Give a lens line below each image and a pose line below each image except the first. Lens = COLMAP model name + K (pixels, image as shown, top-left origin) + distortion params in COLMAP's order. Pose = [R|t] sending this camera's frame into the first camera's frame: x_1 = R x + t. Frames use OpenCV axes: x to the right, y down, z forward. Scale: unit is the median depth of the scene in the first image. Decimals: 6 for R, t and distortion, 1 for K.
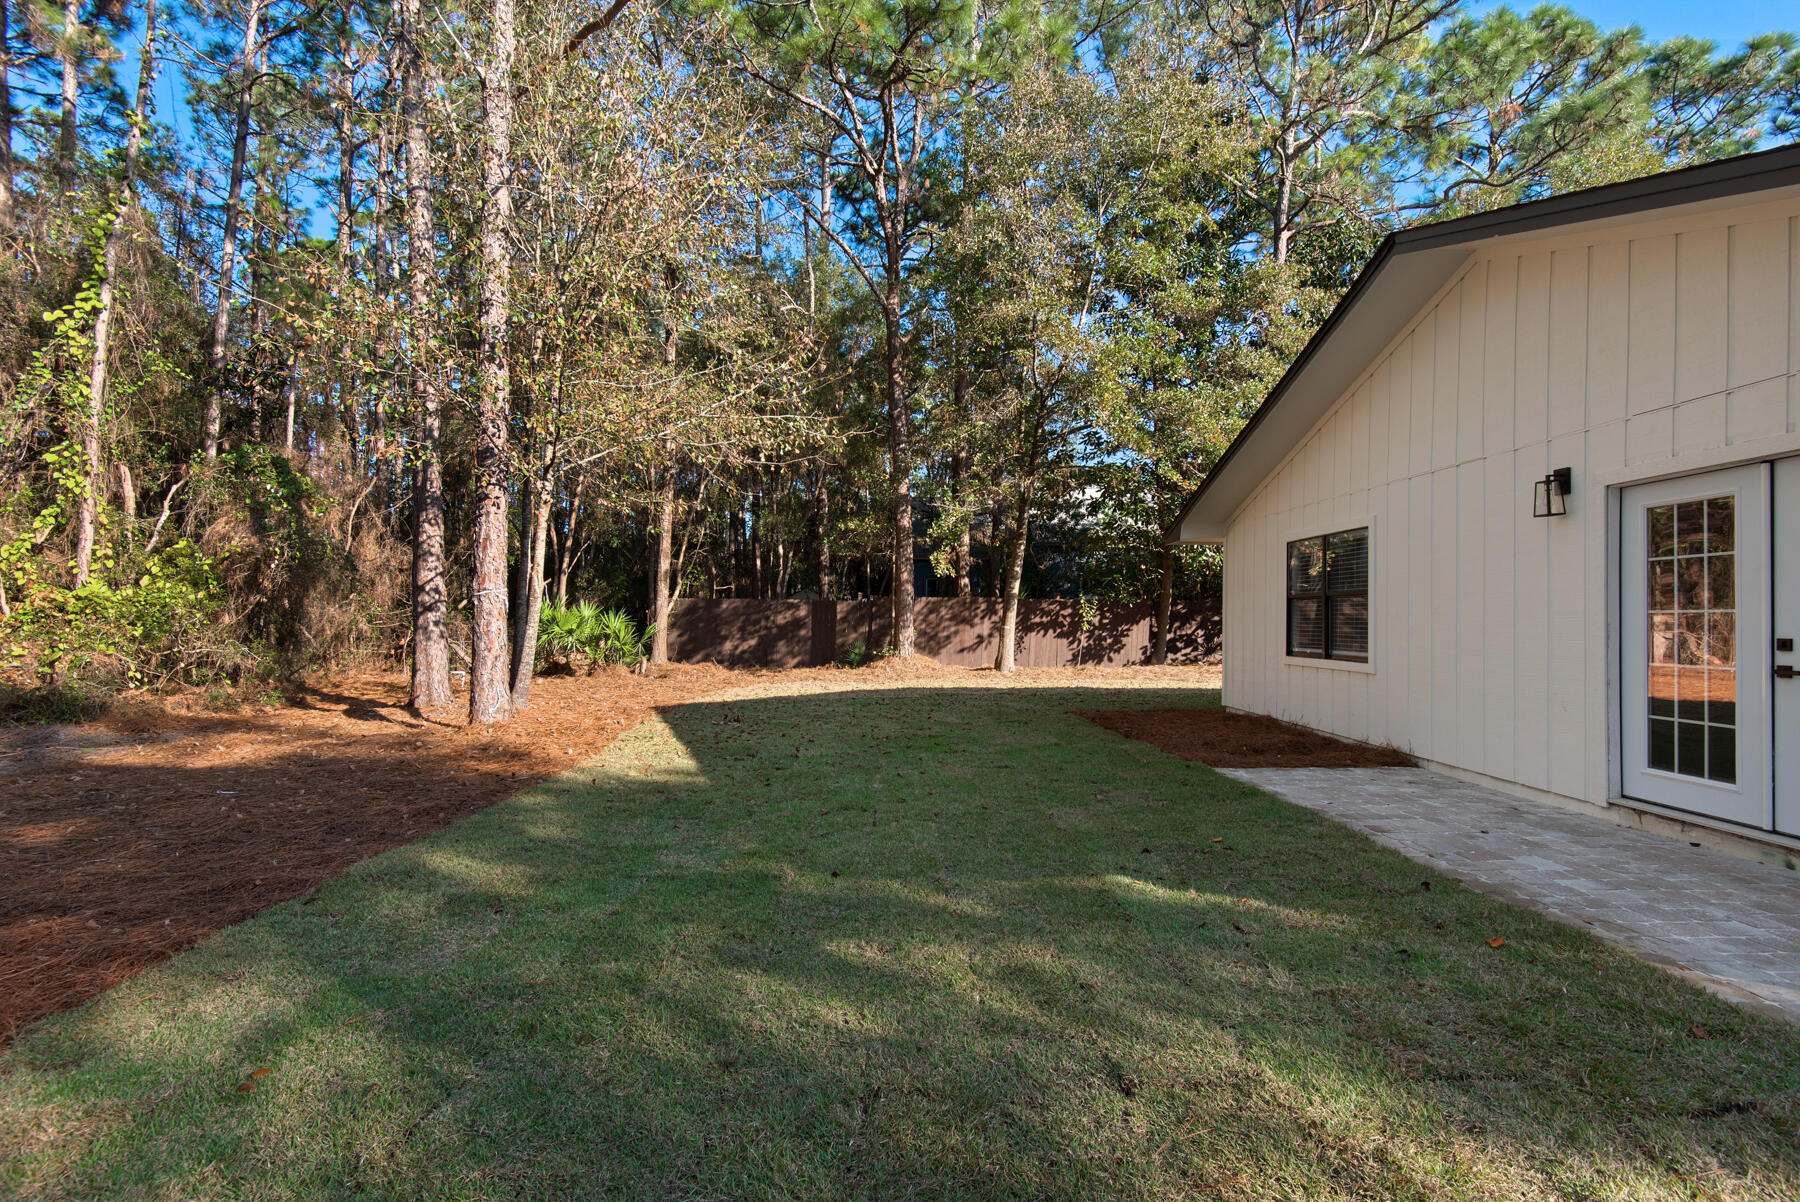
lens RADIAL K [[813.2, 0, 878.0], [0, 813.2, 611.4], [0, 0, 1]] dist [0.010758, -0.010565]
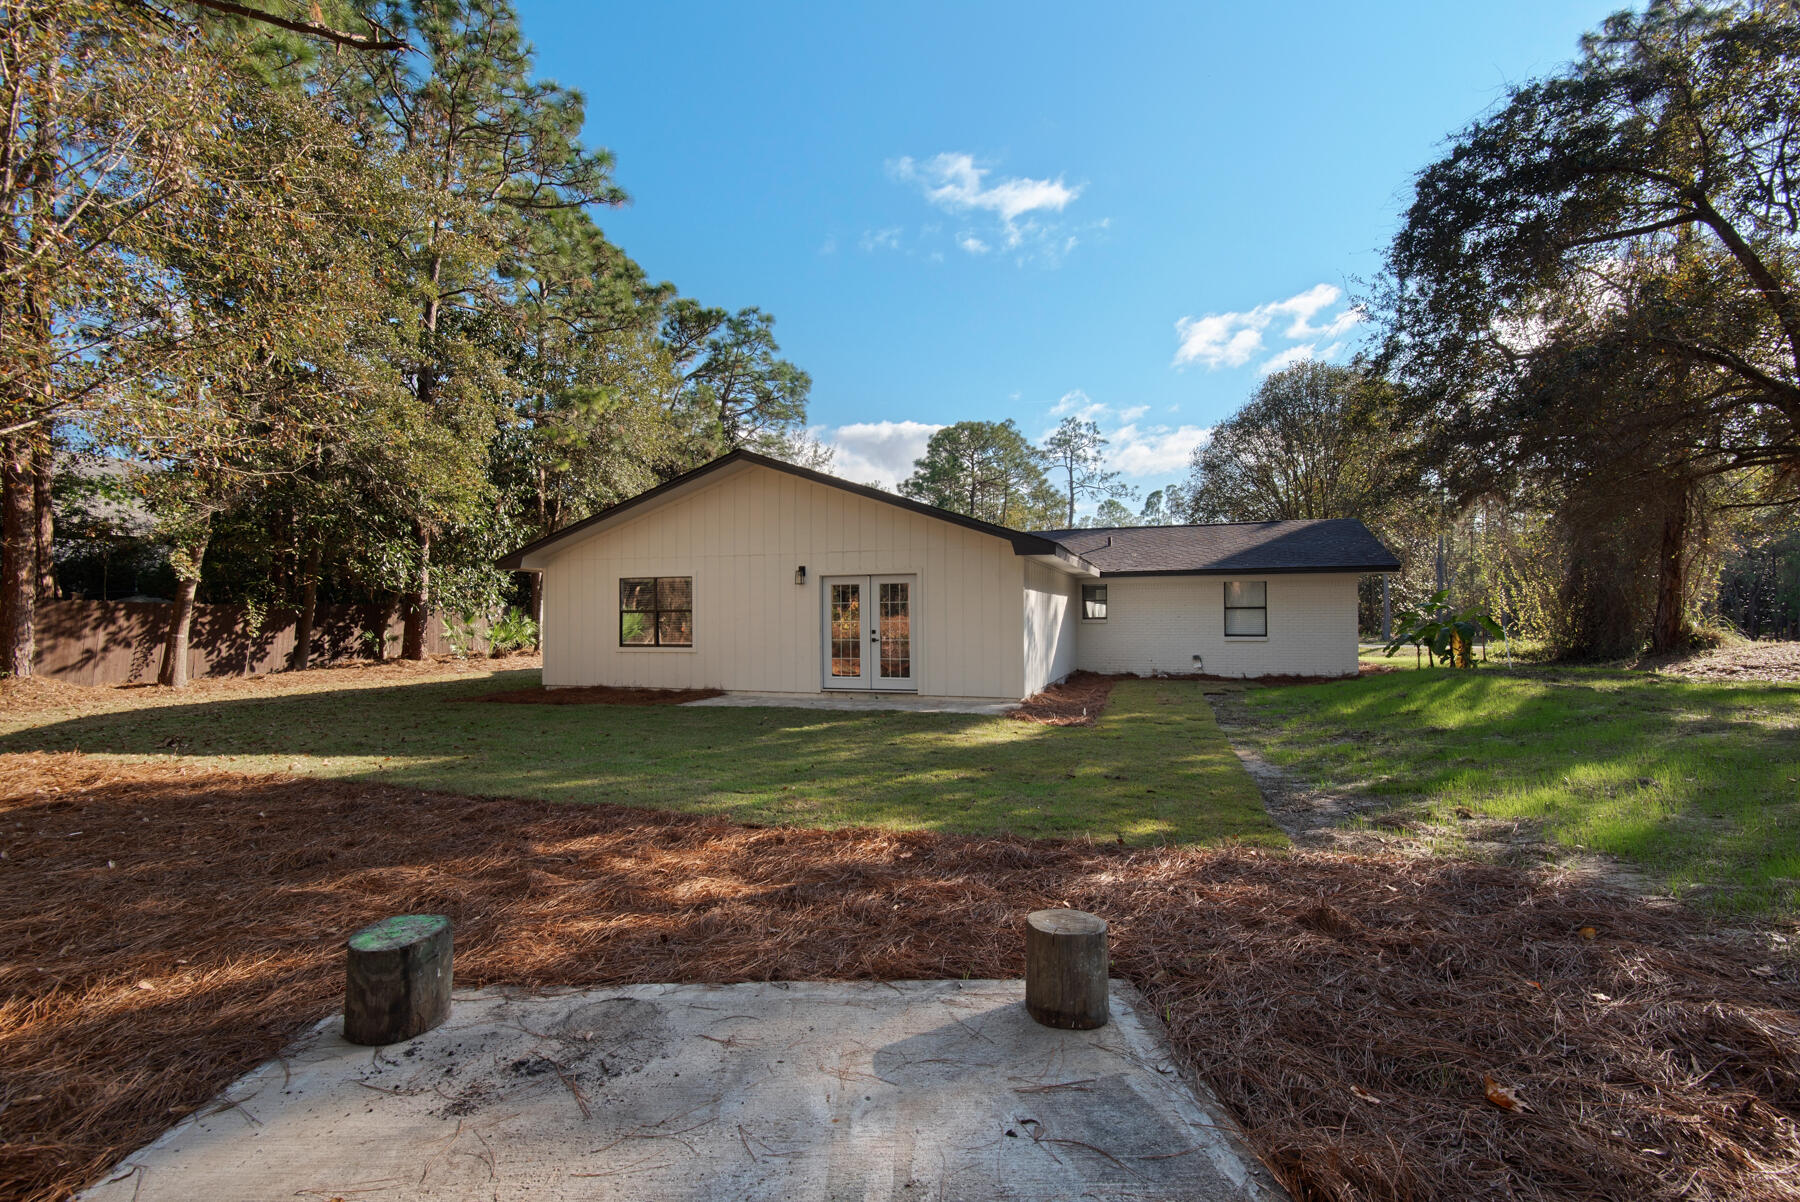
lens RADIAL K [[813.2, 0, 914.9], [0, 813.2, 604.2], [0, 0, 1]] dist [0.010758, -0.010565]
pose [[0.299388, 0.009773, 0.954081, -0.401810], [-0.000993, 0.999950, -0.009932, -0.007953], [-0.954131, 0.002026, 0.299383, -0.027477]]
